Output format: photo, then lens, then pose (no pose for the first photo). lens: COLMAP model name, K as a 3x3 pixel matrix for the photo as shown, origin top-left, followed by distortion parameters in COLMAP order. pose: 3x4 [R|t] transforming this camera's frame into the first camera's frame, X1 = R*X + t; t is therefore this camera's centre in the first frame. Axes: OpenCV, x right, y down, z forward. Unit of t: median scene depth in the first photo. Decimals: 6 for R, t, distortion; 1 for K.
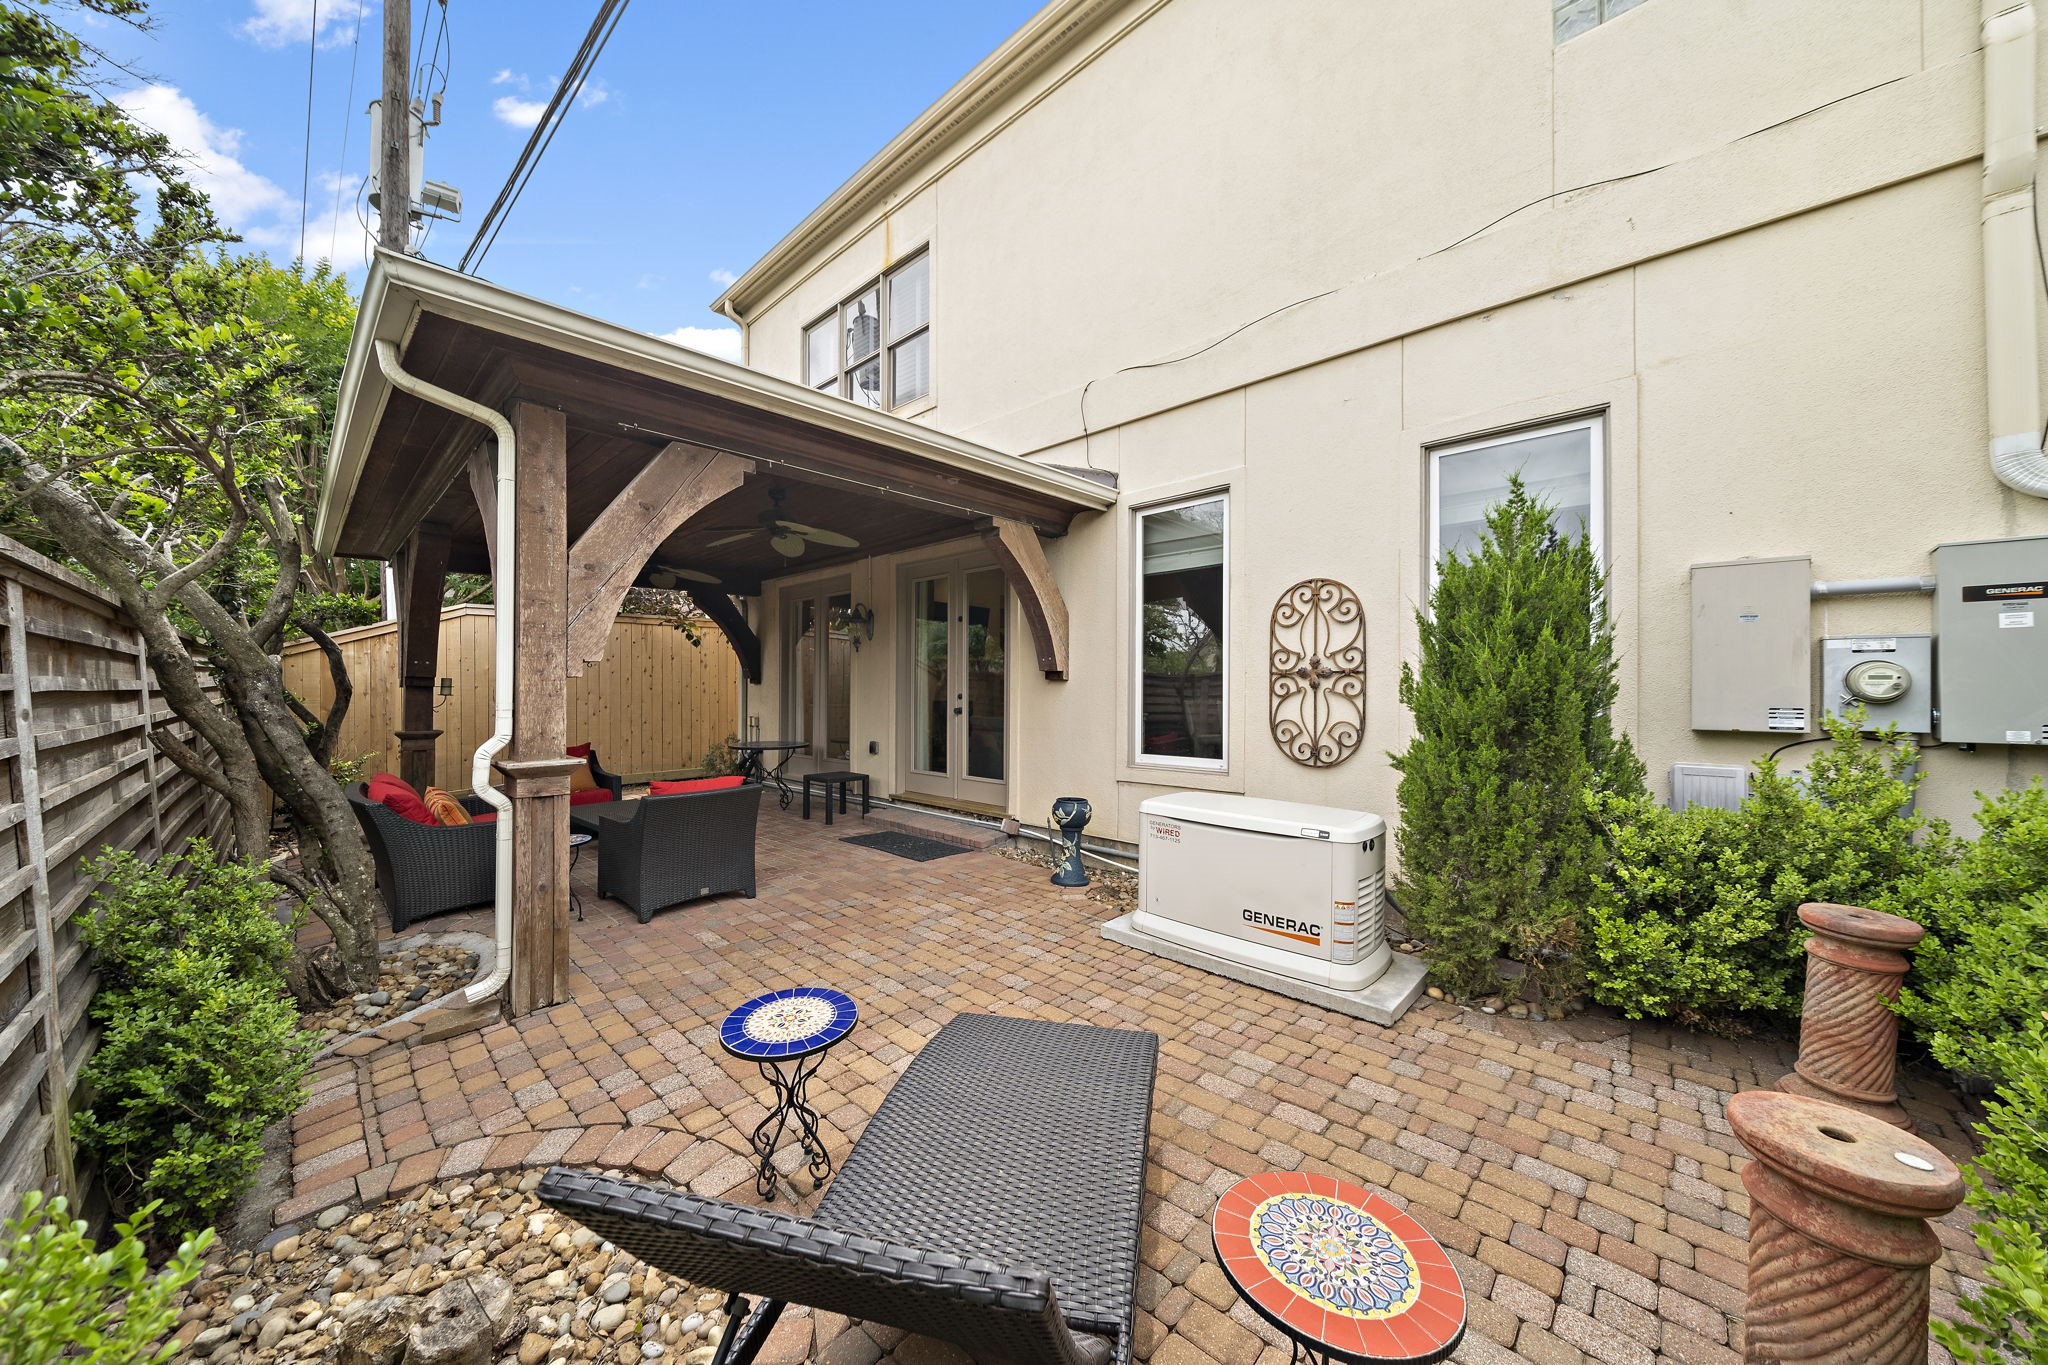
lens RADIAL K [[707.1, 0, 1011.0], [0, 707.1, 685.9], [0, 0, 1]] dist [-0.005634, -0.000057]
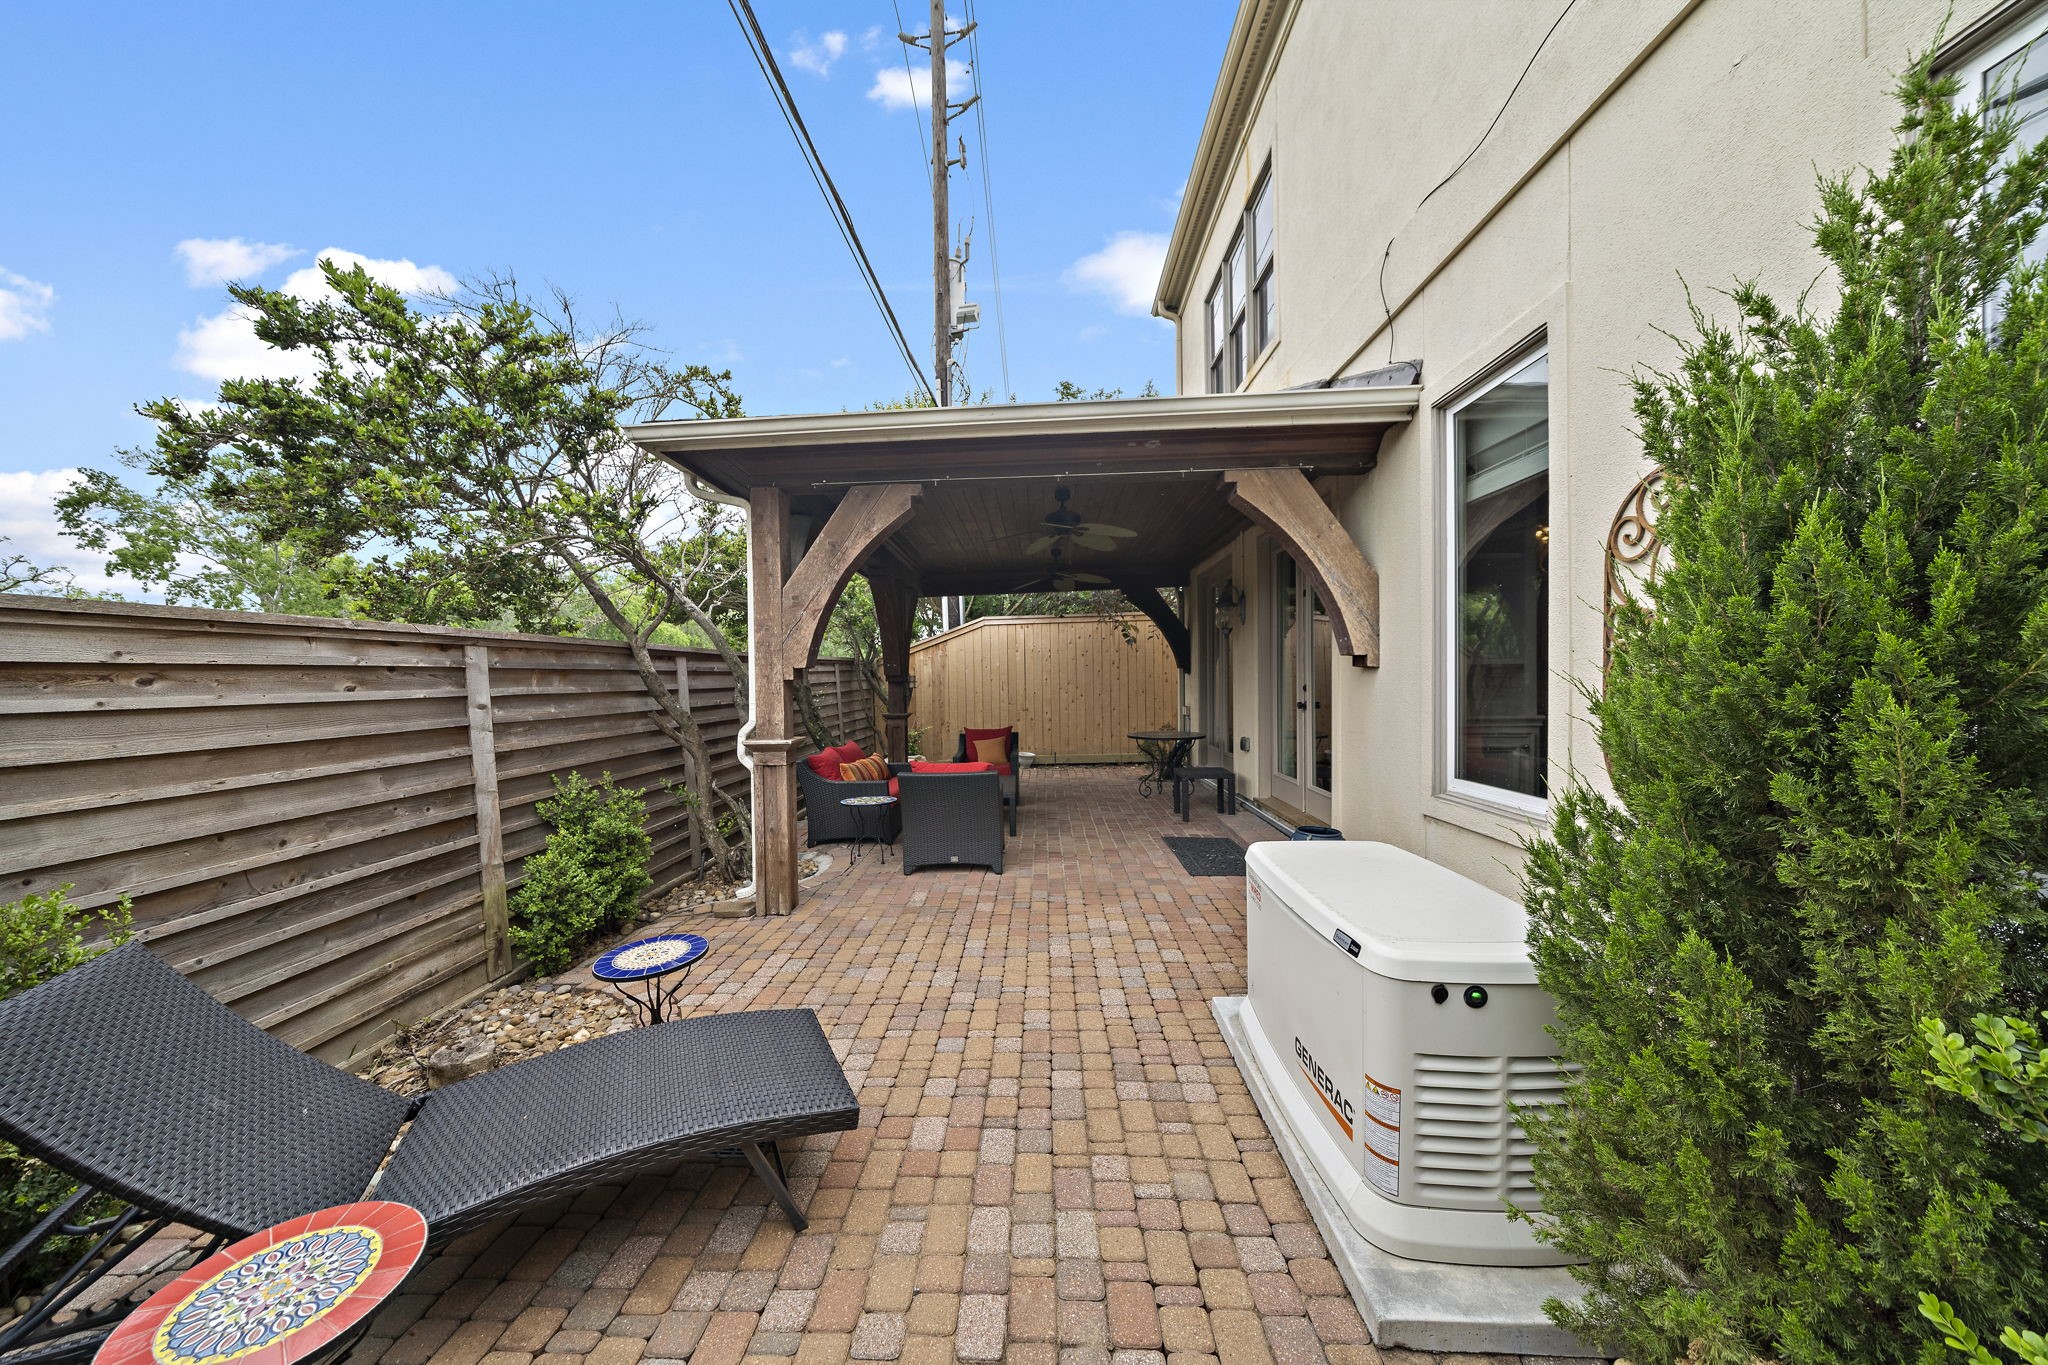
lens RADIAL K [[707.1, 0, 1005.3], [0, 707.1, 688.0], [0, 0, 1]] dist [-0.005634, -0.000057]
pose [[0.651069, -0.000276, -0.759018, 0.493714], [0.018996, 0.999693, 0.015931, -0.007592], [0.758781, -0.024791, 0.650874, 0.308794]]
